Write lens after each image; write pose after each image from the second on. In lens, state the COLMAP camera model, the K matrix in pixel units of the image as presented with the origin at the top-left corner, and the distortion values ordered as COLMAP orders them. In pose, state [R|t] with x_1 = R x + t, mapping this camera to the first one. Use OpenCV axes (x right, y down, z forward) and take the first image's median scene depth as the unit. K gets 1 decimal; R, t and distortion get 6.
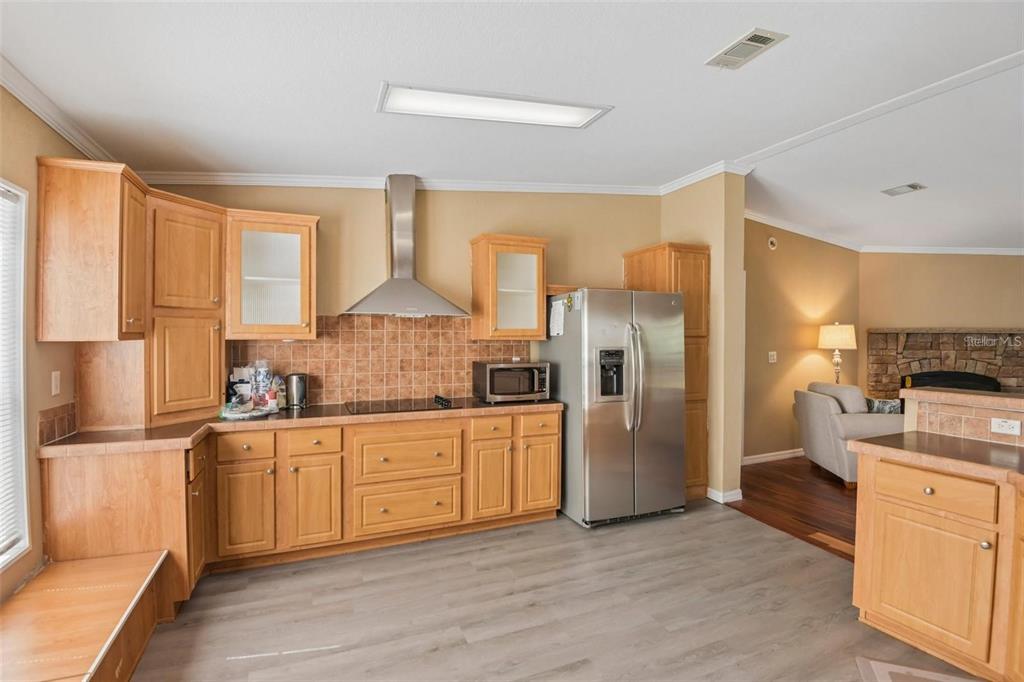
lens RADIAL K [[481.7, 0, 510.2], [0, 481.7, 339.9], [0, 0, 1]] dist [-0.043561, 0.002520]
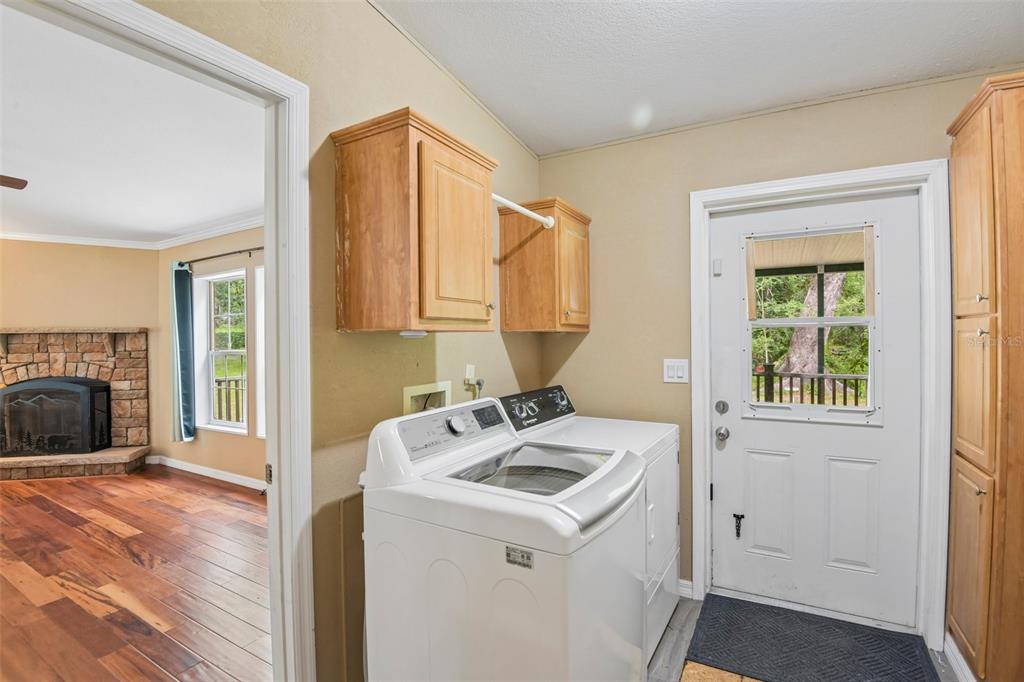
lens RADIAL K [[481.7, 0, 510.6], [0, 481.7, 340.1], [0, 0, 1]] dist [-0.043561, 0.002520]
pose [[0.797595, -0.013962, 0.603031, 1.096438], [0.017081, 0.999854, 0.000557, 0.012702], [-0.602951, 0.009856, 0.797717, -0.210438]]
